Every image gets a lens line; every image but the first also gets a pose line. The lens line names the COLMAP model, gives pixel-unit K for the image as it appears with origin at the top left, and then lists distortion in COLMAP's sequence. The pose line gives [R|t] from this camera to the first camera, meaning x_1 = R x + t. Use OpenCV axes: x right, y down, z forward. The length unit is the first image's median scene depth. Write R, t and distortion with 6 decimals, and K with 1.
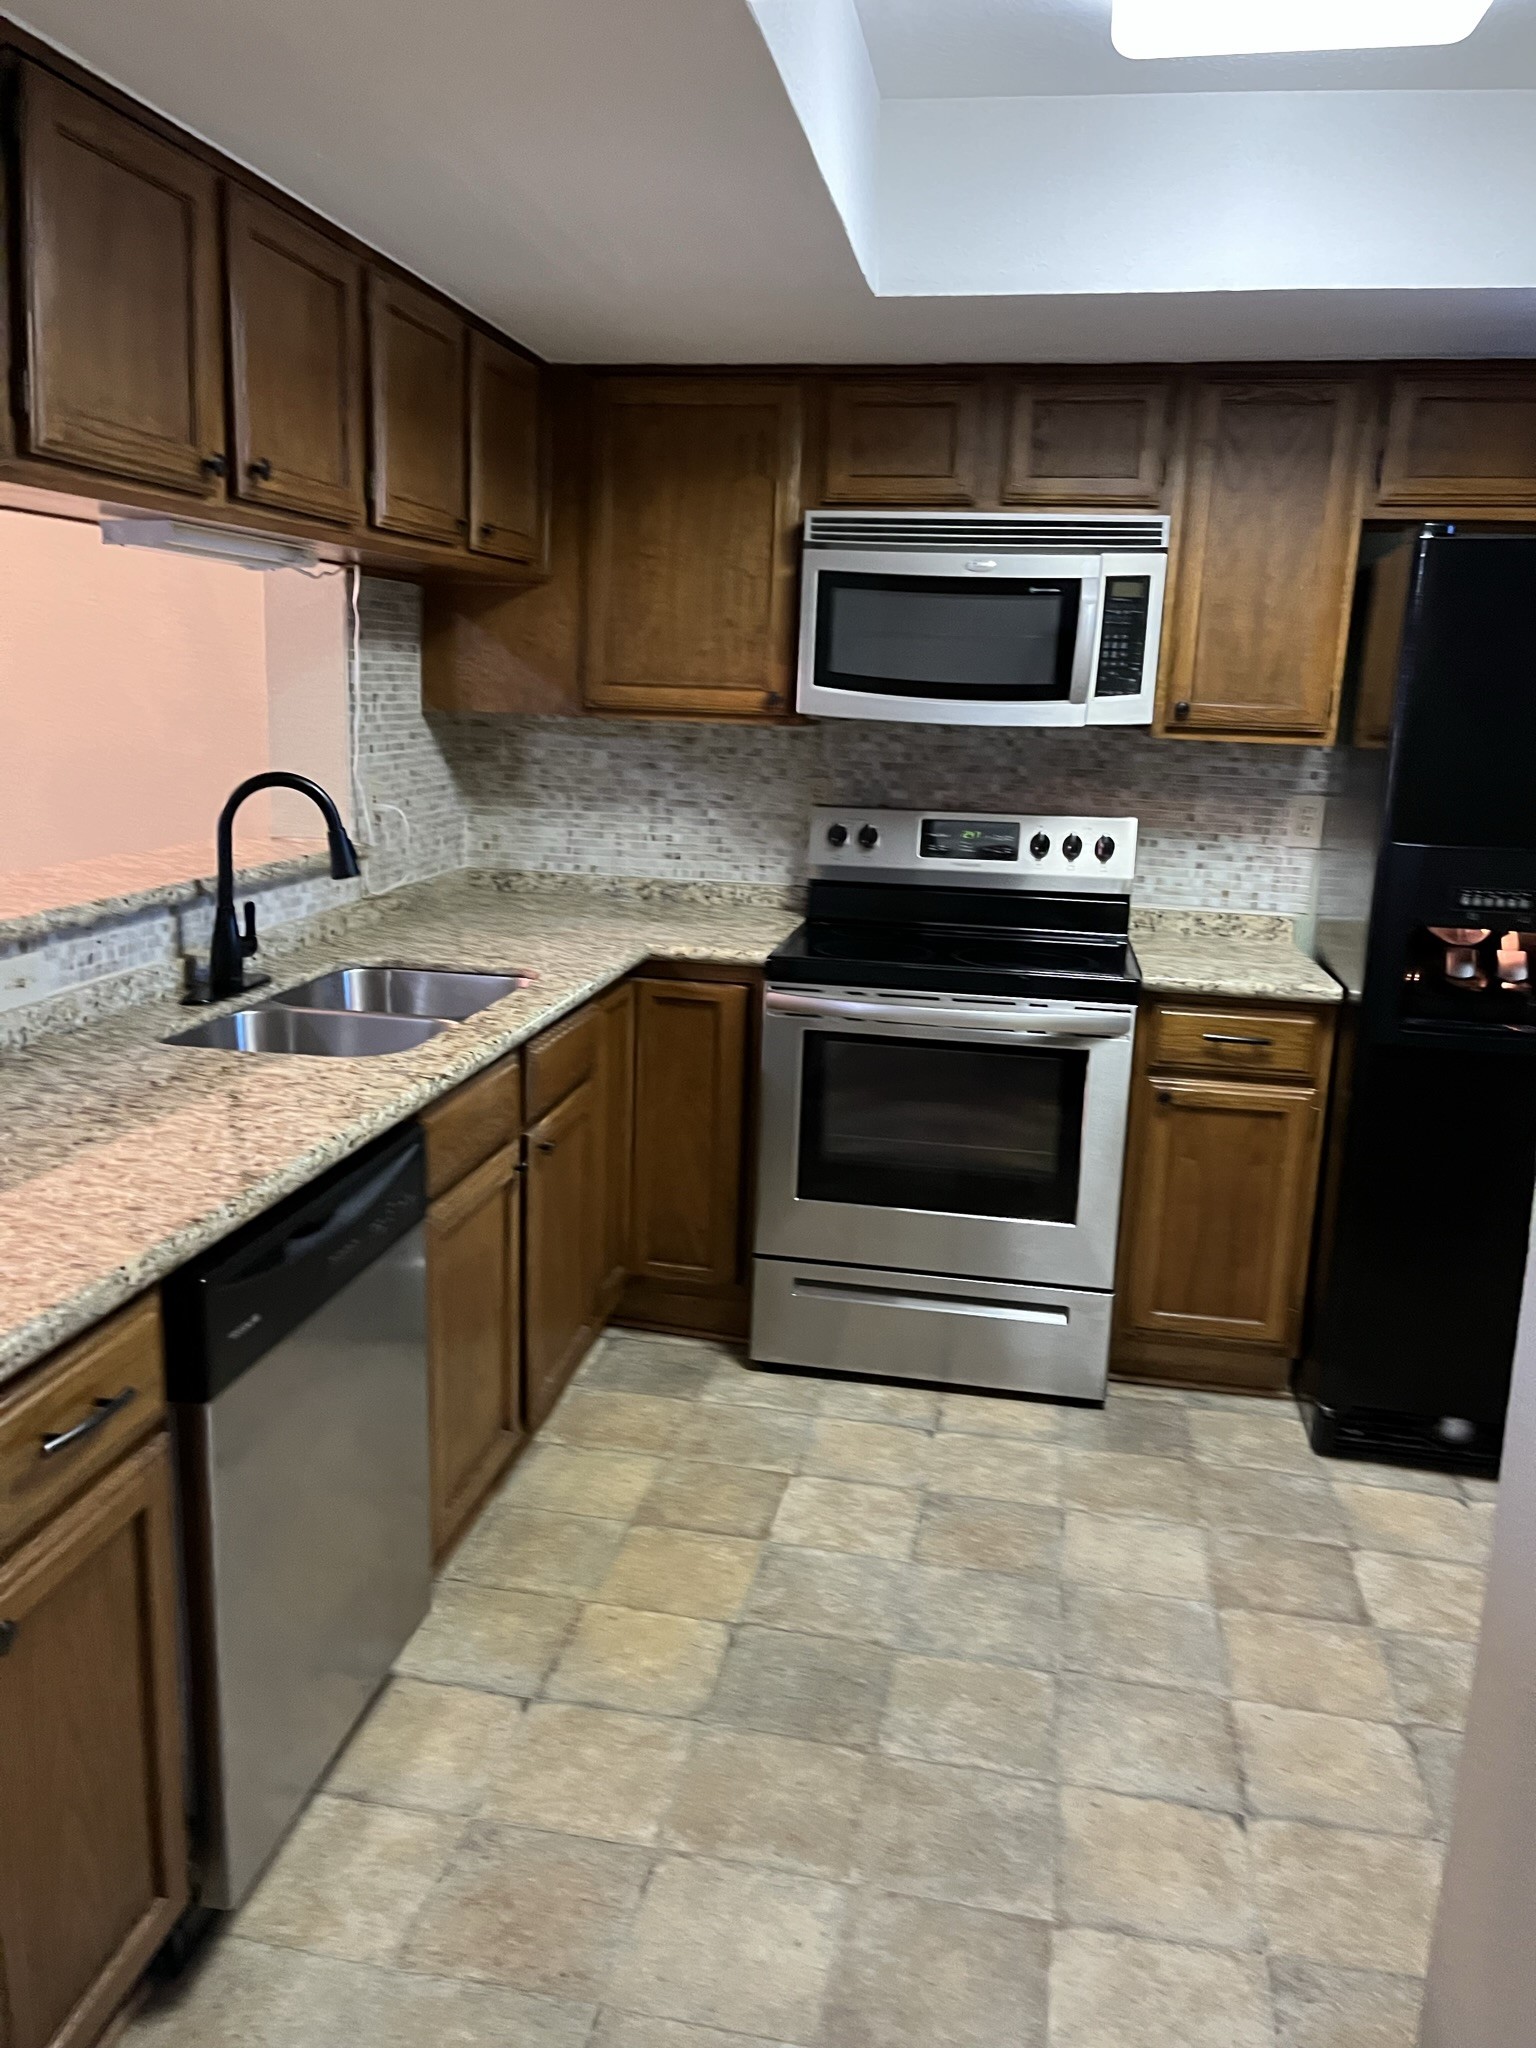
lens RADIAL K [[1537.9, 0, 763.5], [0, 1537.9, 1014.8], [0, 0, 1]] dist [0.057002, -0.075440]
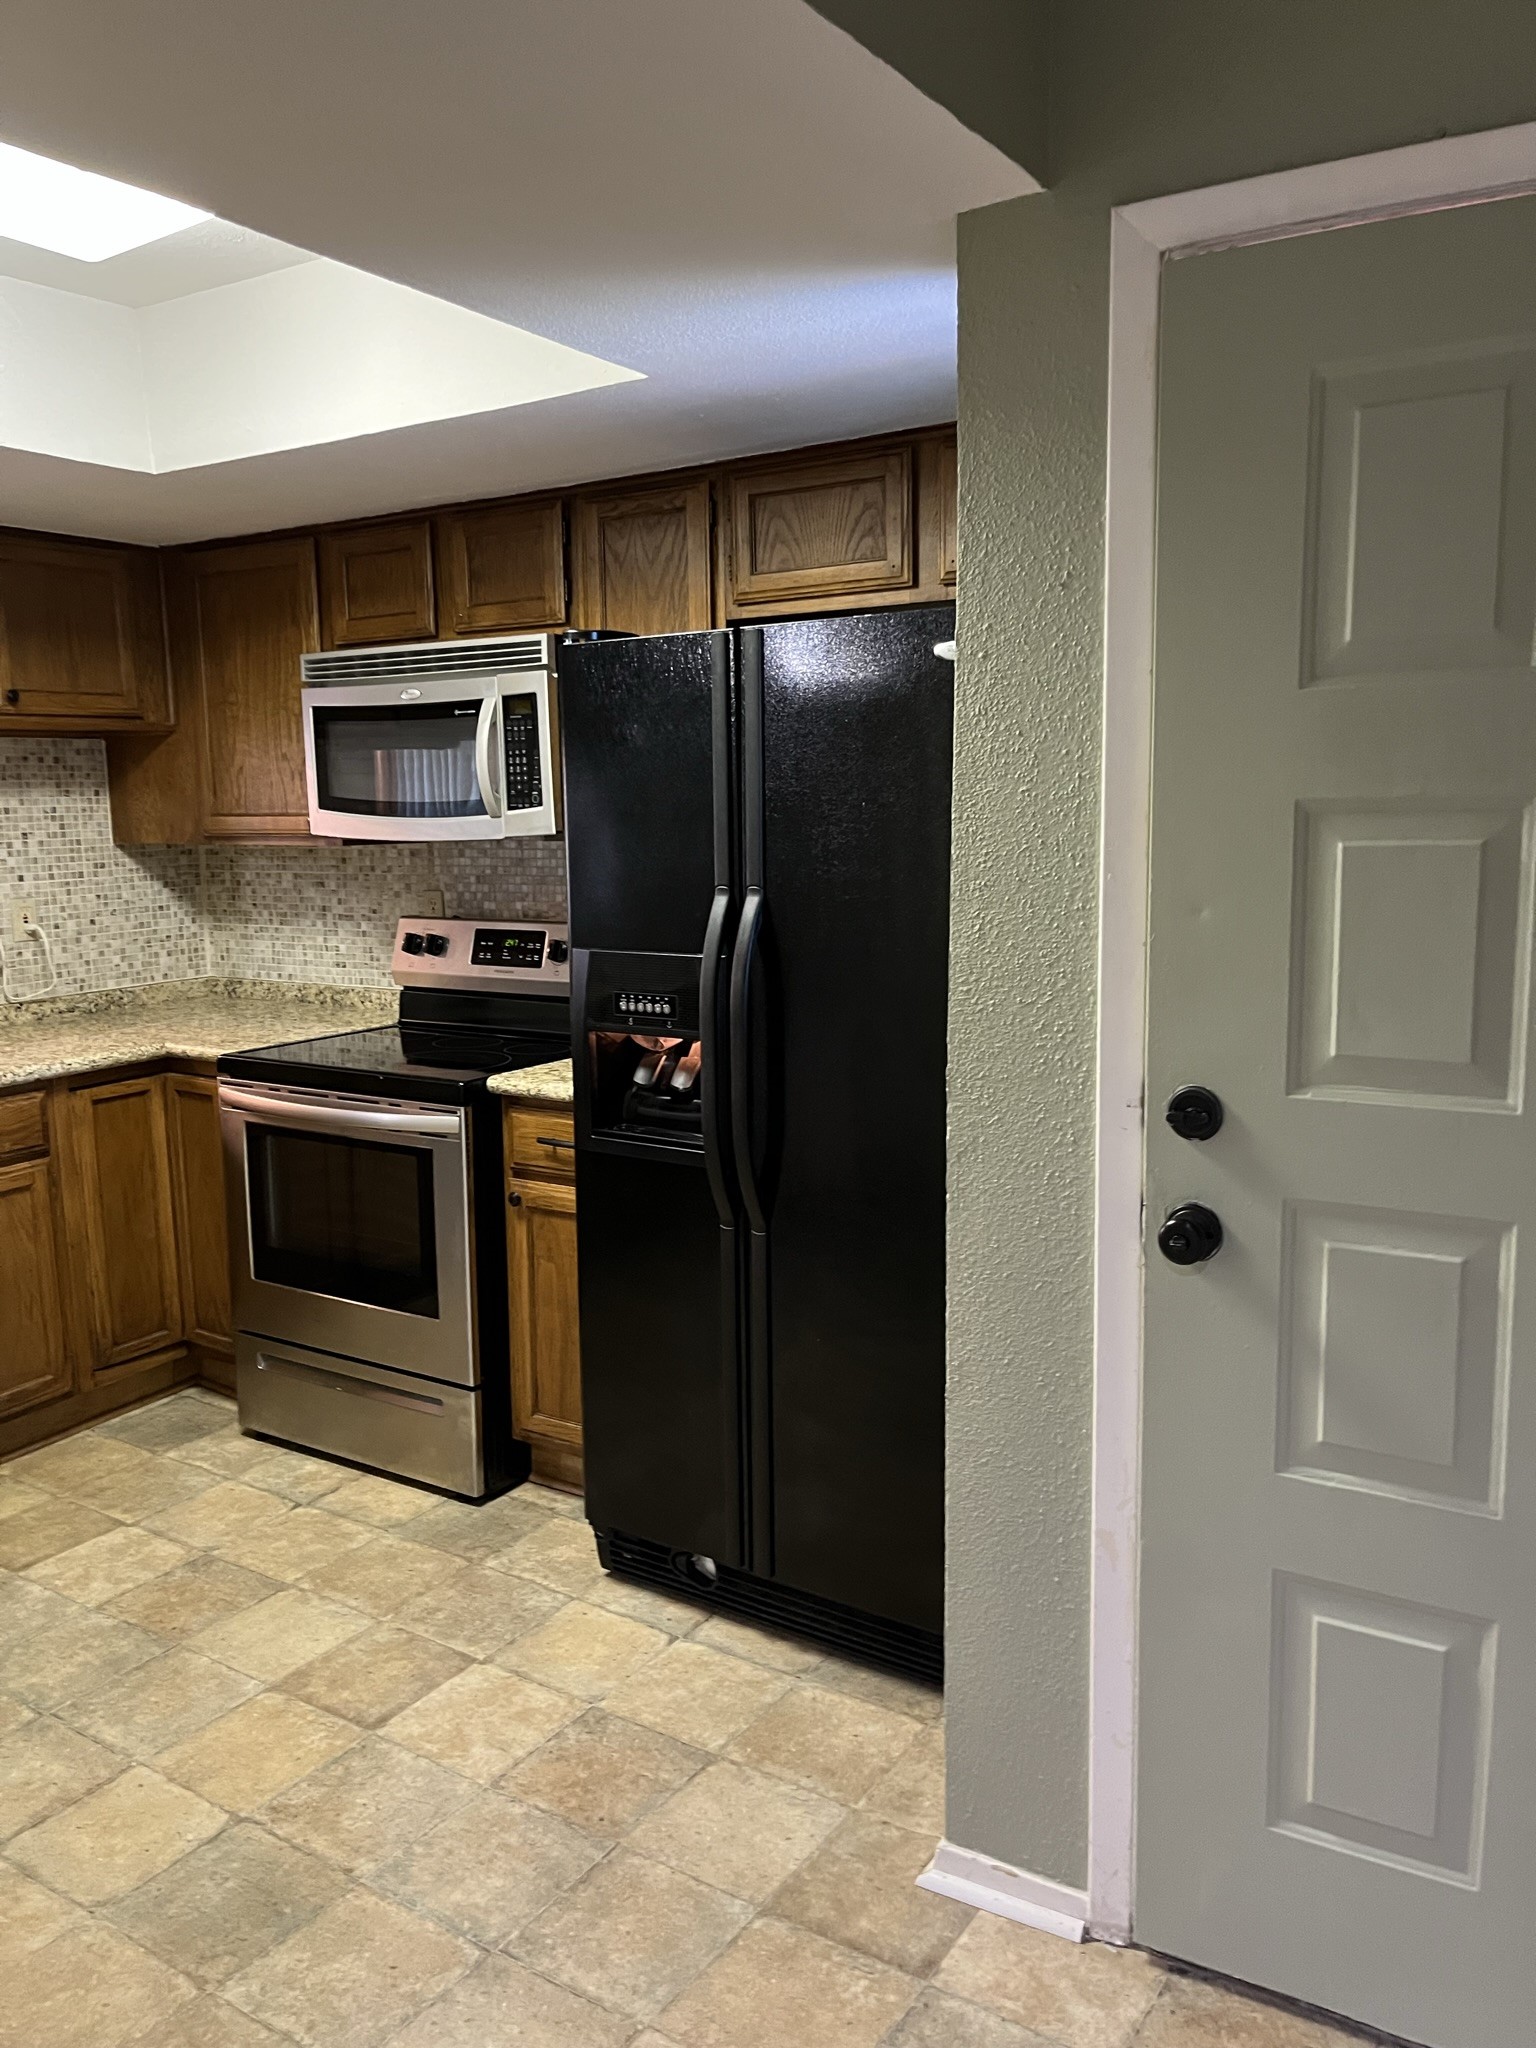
lens RADIAL K [[1537.9, 0, 753.1], [0, 1537.9, 1035.2], [0, 0, 1]] dist [0.057002, -0.075440]
pose [[0.925007, 0.008294, -0.379860, 0.756310], [-0.029725, 0.998277, -0.050588, -0.006780], [0.378786, 0.058085, 0.923660, 0.112580]]
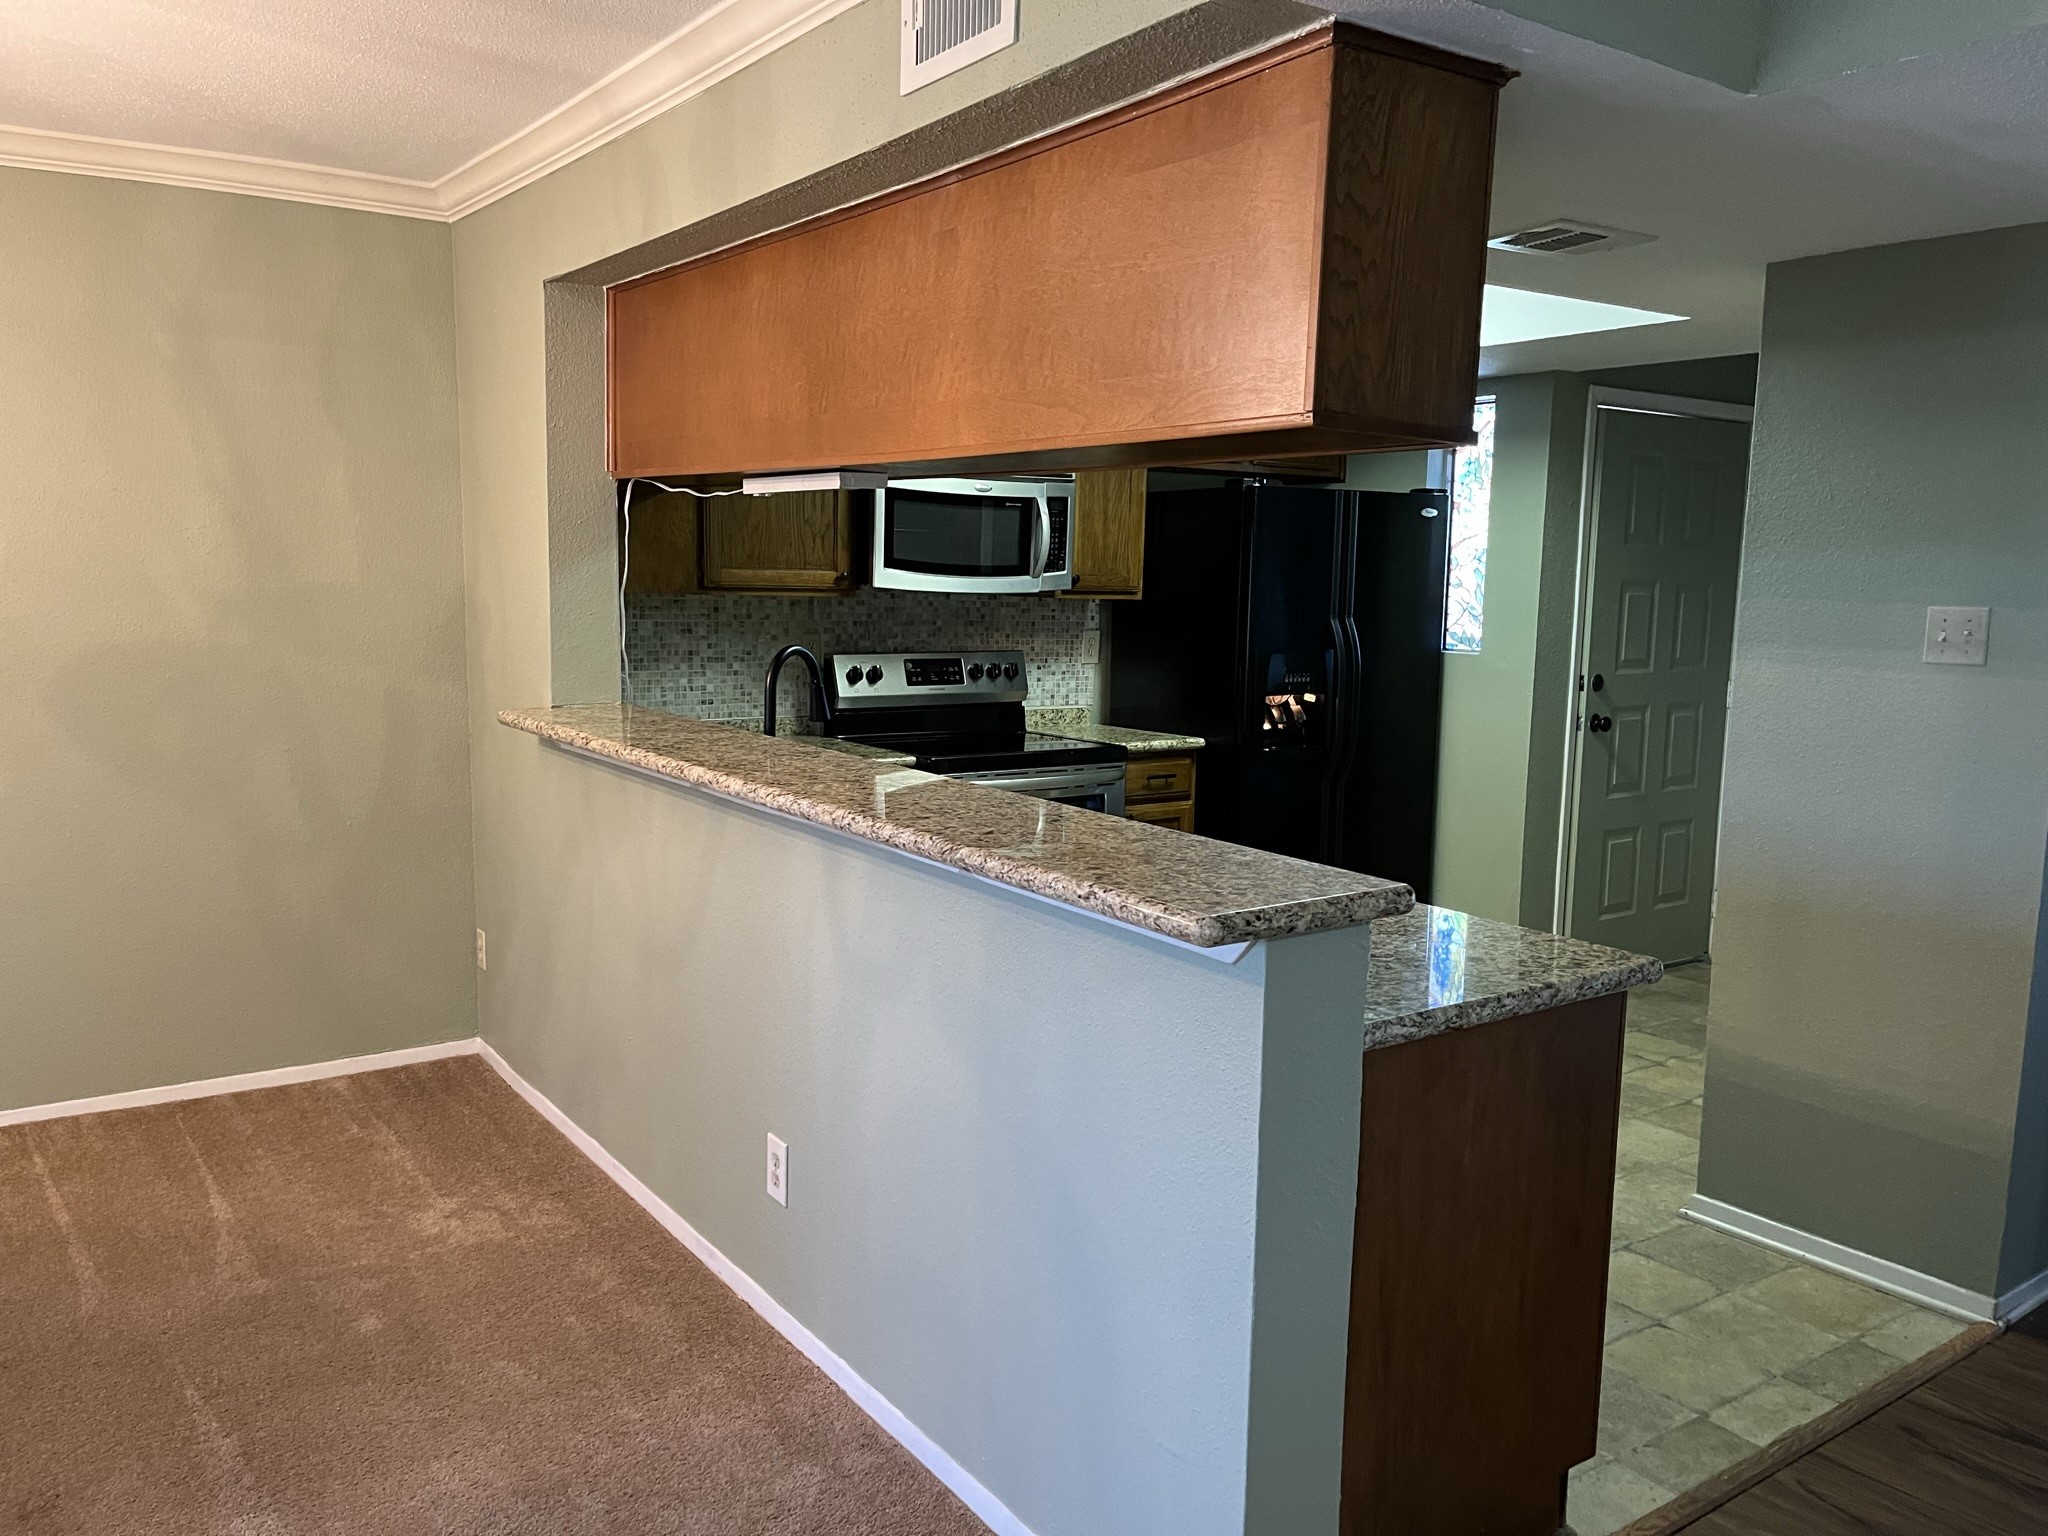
lens RADIAL K [[1537.9, 0, 1004.5], [0, 1537.9, 801.5], [0, 0, 1]] dist [0.057002, -0.075440]
pose [[0.712478, -0.122399, 0.690937, -0.906152], [0.150160, 0.988454, 0.020262, -0.015120], [-0.685439, 0.089315, 0.722631, -0.071570]]
